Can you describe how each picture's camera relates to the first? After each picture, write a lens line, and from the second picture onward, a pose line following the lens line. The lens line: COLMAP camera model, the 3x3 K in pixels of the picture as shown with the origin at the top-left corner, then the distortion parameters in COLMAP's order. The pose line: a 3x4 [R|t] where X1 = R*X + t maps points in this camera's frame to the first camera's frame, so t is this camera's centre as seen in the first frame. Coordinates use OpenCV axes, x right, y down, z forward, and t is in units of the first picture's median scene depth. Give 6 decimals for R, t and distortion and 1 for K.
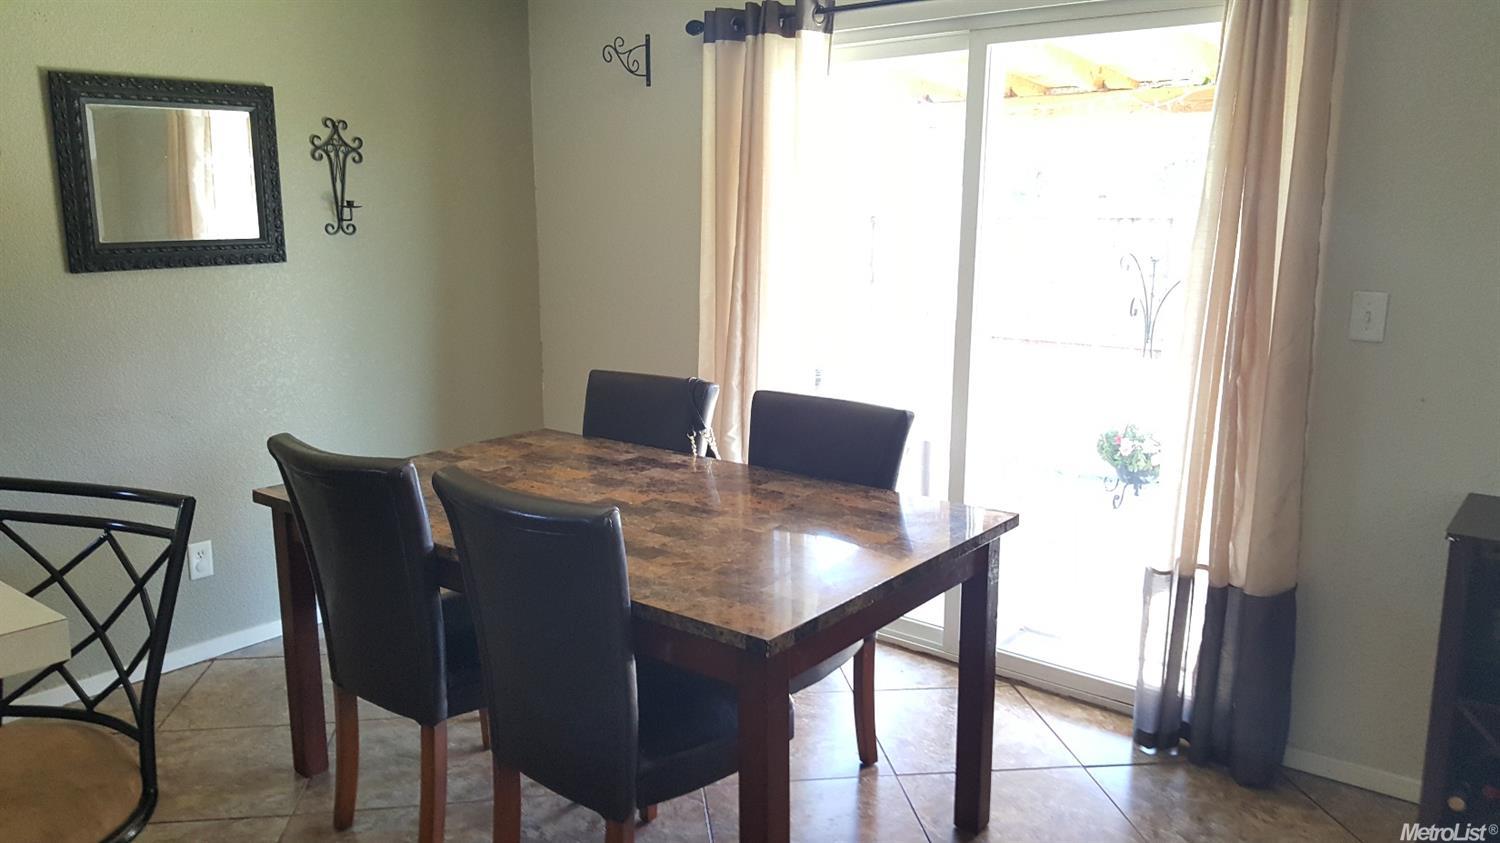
lens RADIAL K [[1074.3, 0, 748.6], [0, 1074.3, 380.6], [0, 0, 1]] dist [0.002275, 0.000171]
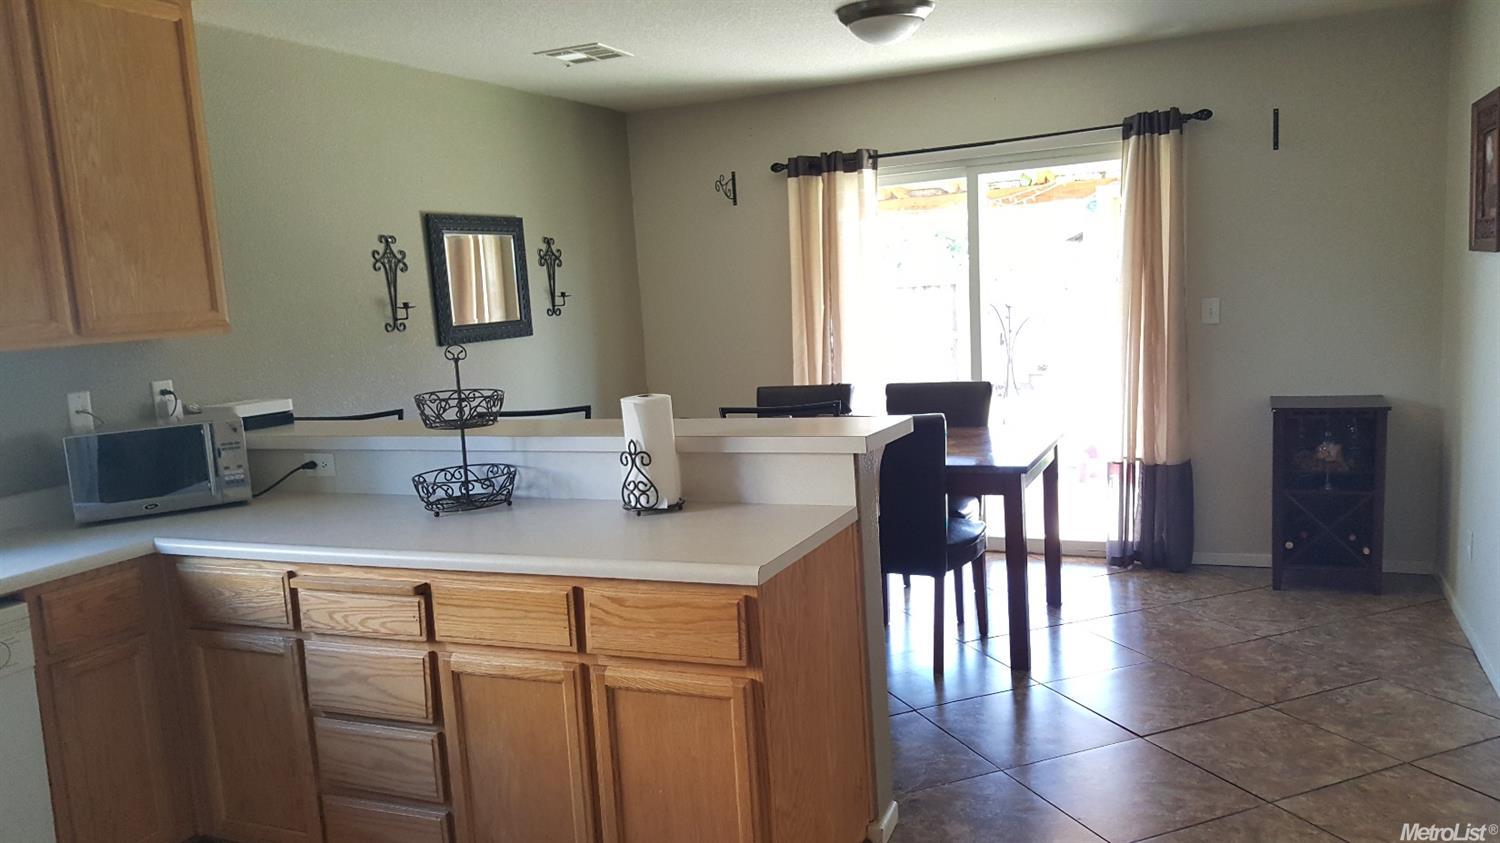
lens RADIAL K [[1117.7, 0, 745.0], [0, 1117.7, 441.3], [0, 0, 1]] dist [0.190393, -0.298491]
pose [[0.971437, -0.088317, 0.220252, -0.503493], [0.096822, 0.994905, -0.028101, 0.106995], [-0.216648, 0.048624, 0.975038, -0.569955]]
